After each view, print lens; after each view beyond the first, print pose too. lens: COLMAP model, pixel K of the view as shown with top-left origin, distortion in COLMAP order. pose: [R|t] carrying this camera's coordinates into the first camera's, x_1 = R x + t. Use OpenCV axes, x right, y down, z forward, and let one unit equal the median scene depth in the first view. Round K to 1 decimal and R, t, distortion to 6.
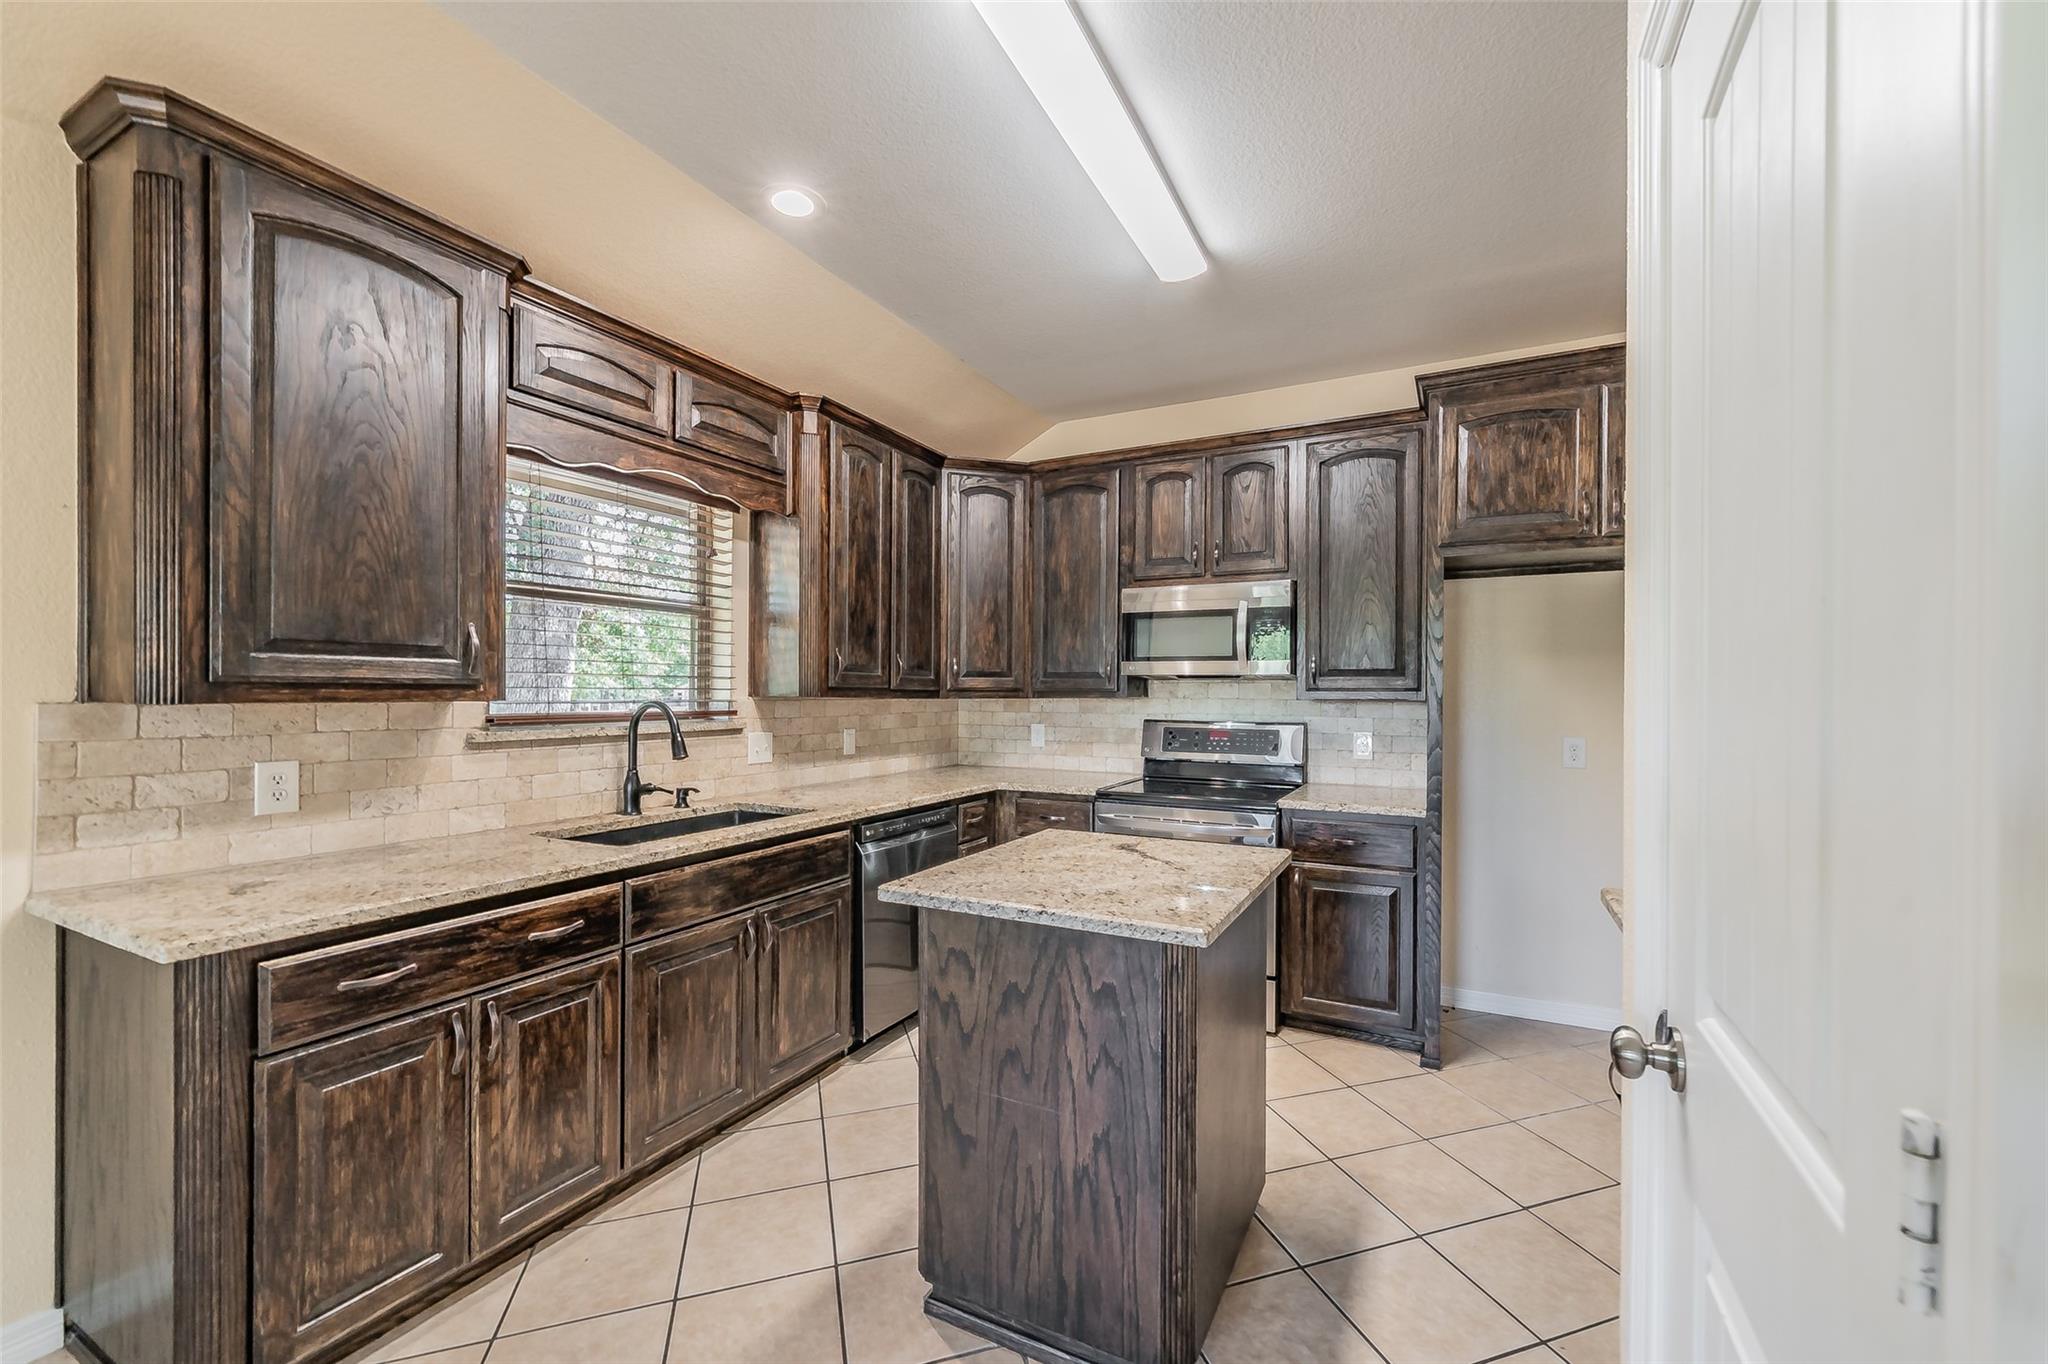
lens RADIAL K [[805.6, 0, 1047.8], [0, 805.6, 696.8], [0, 0, 1]] dist [-0.002537, 0.000351]
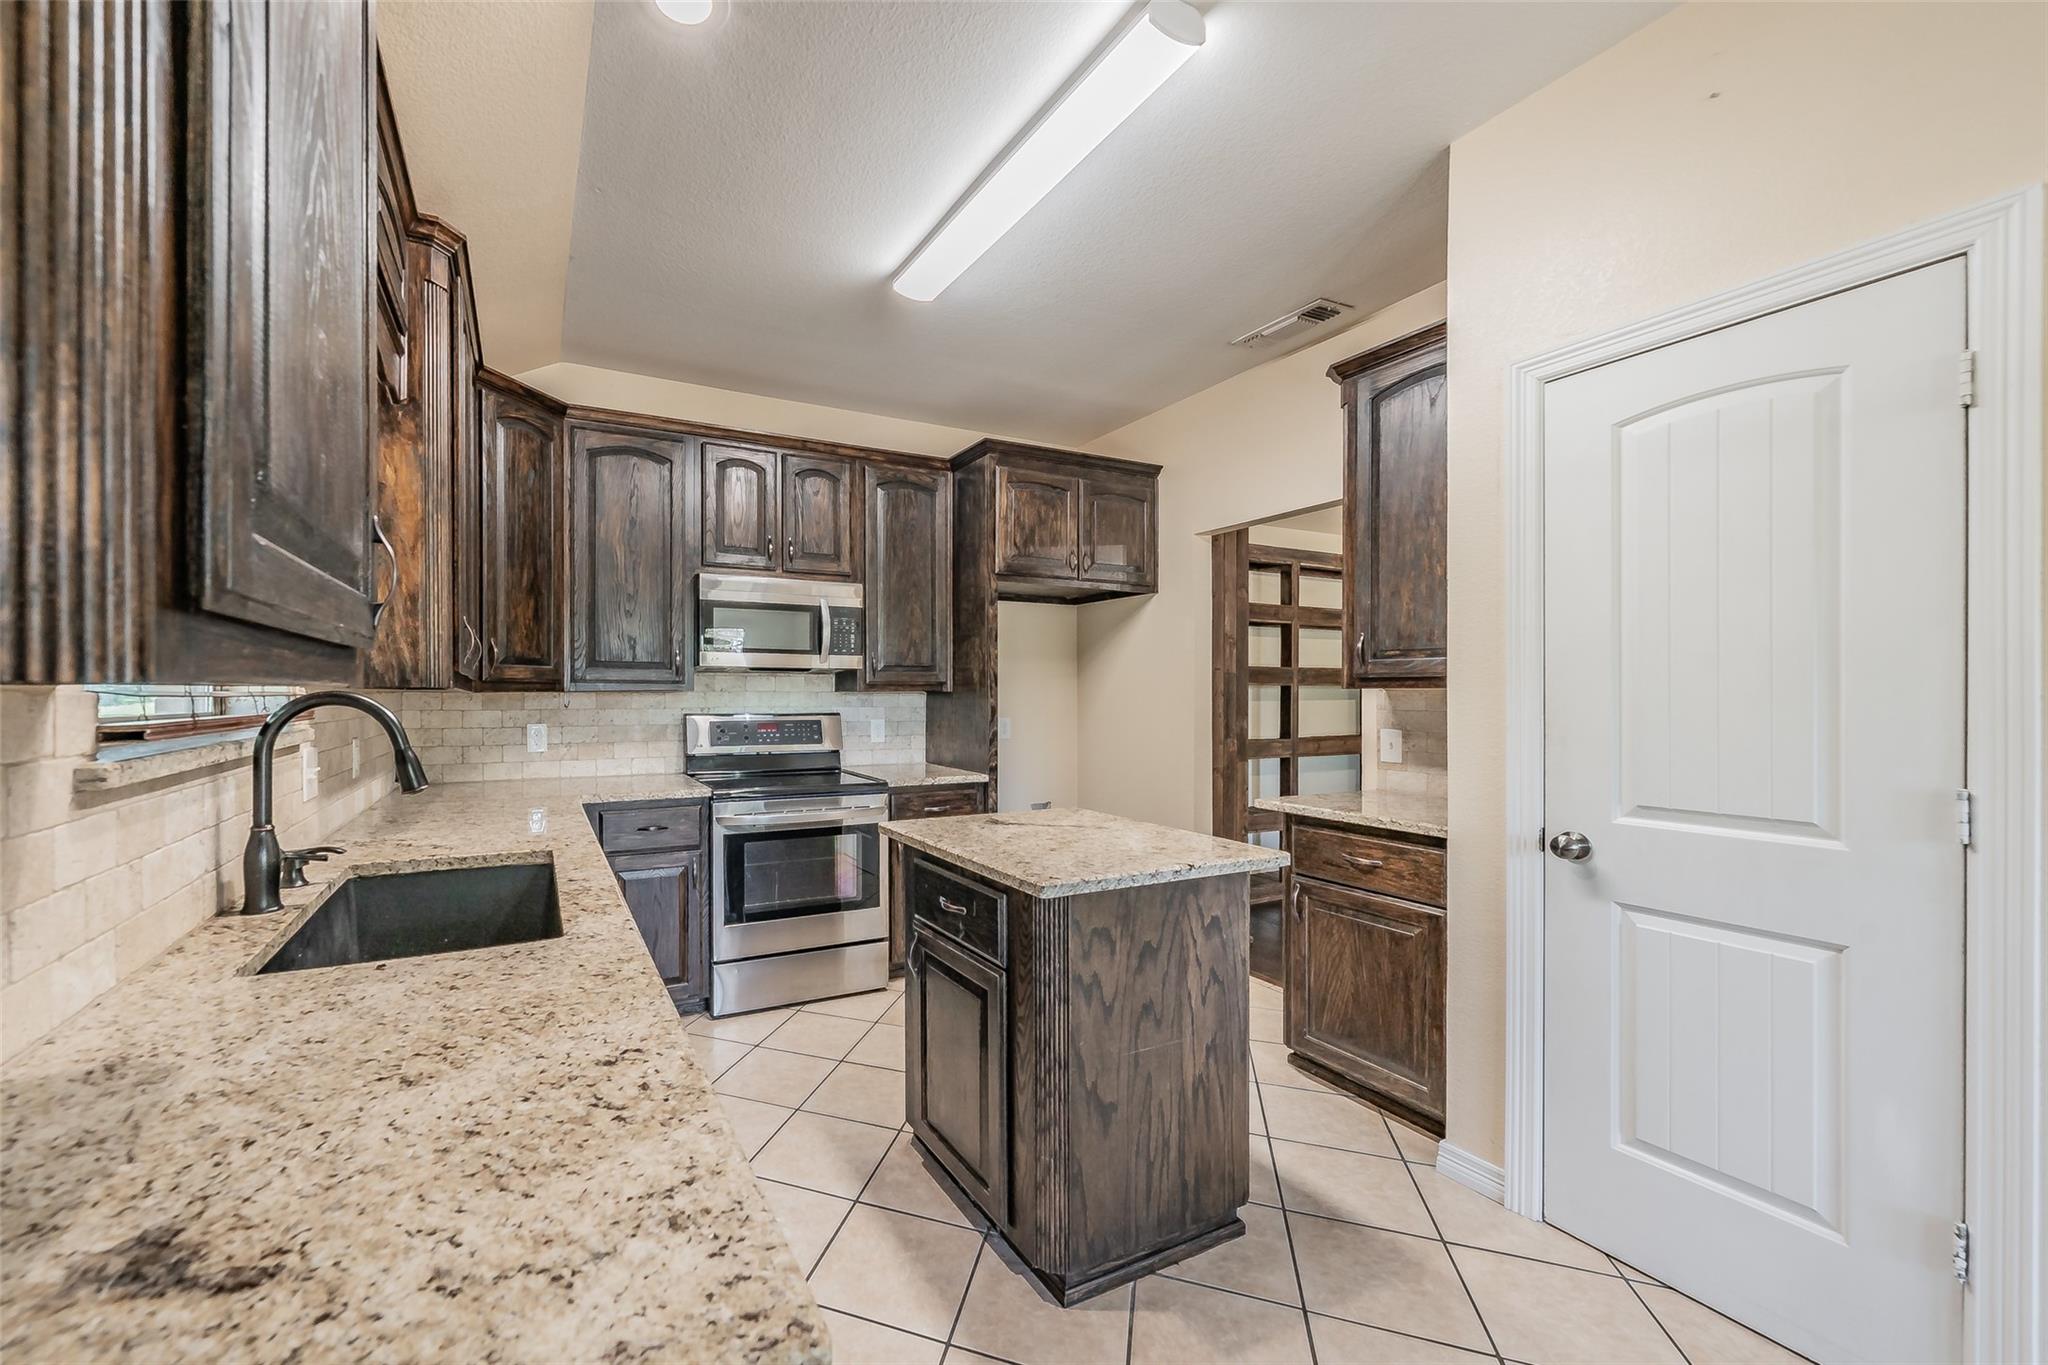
lens RADIAL K [[778.7, 0, 900.2], [0, 778.7, 698.4], [0, 0, 1]] dist [-0.003090, 0.000624]
pose [[0.621348, -0.008822, 0.783485, -0.662755], [0.005997, 0.999961, 0.006504, 0.008544], [-0.783511, 0.000657, 0.621377, 0.369983]]
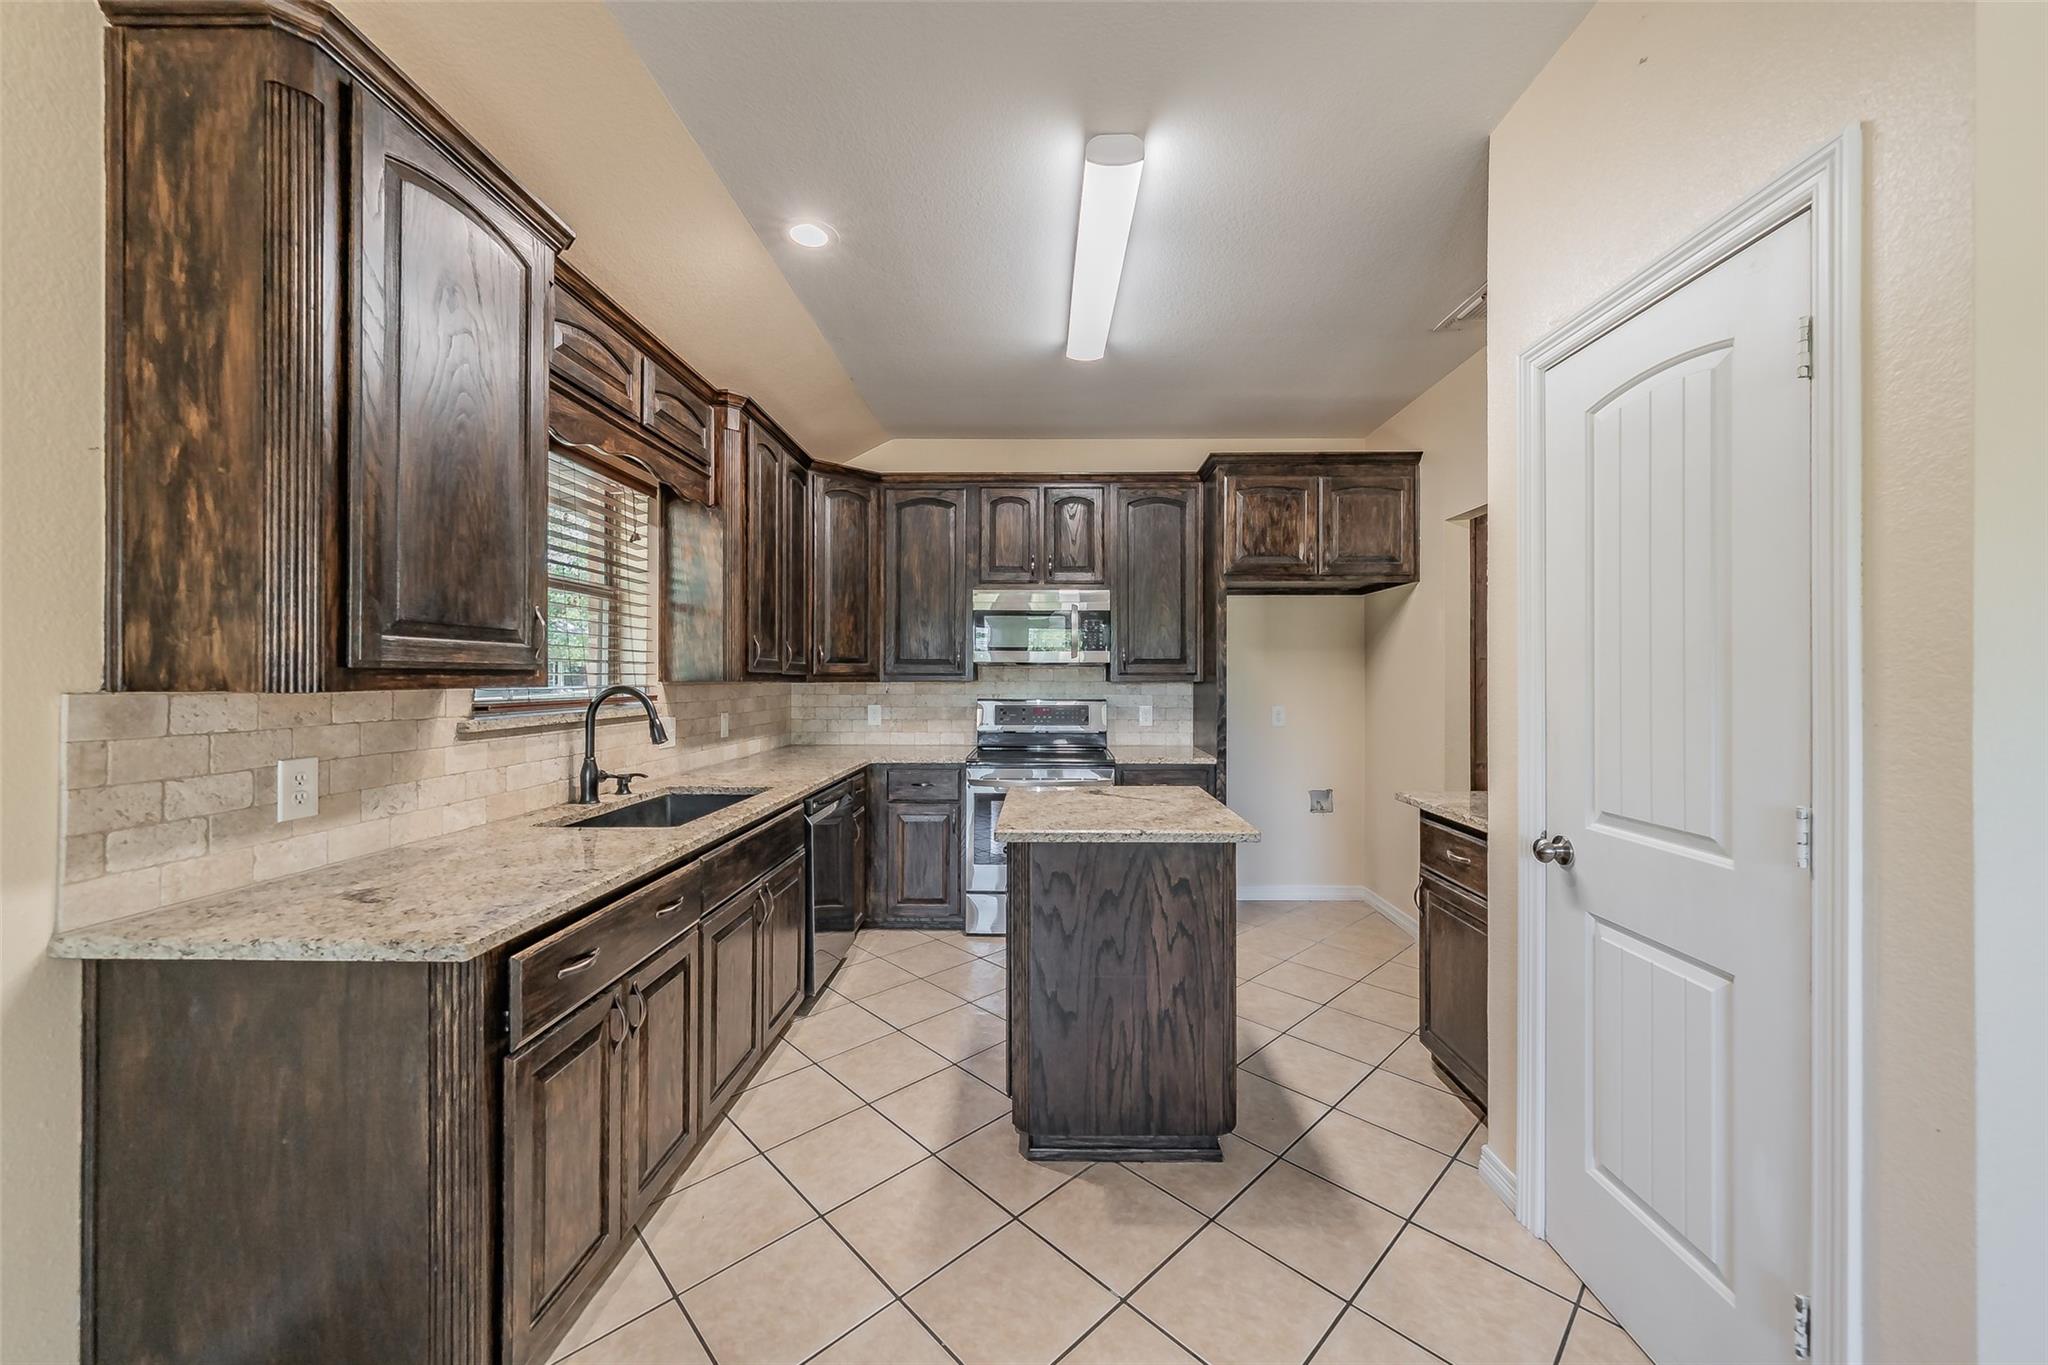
lens RADIAL K [[743.8, 0, 1041.3], [0, 743.8, 677.5], [0, 0, 1]] dist [-0.000964, -0.000197]
pose [[0.898771, -0.003049, 0.438409, -0.425407], [0.004627, 0.999986, -0.002532, -0.000908], [-0.438395, 0.004304, 0.898772, -0.050111]]
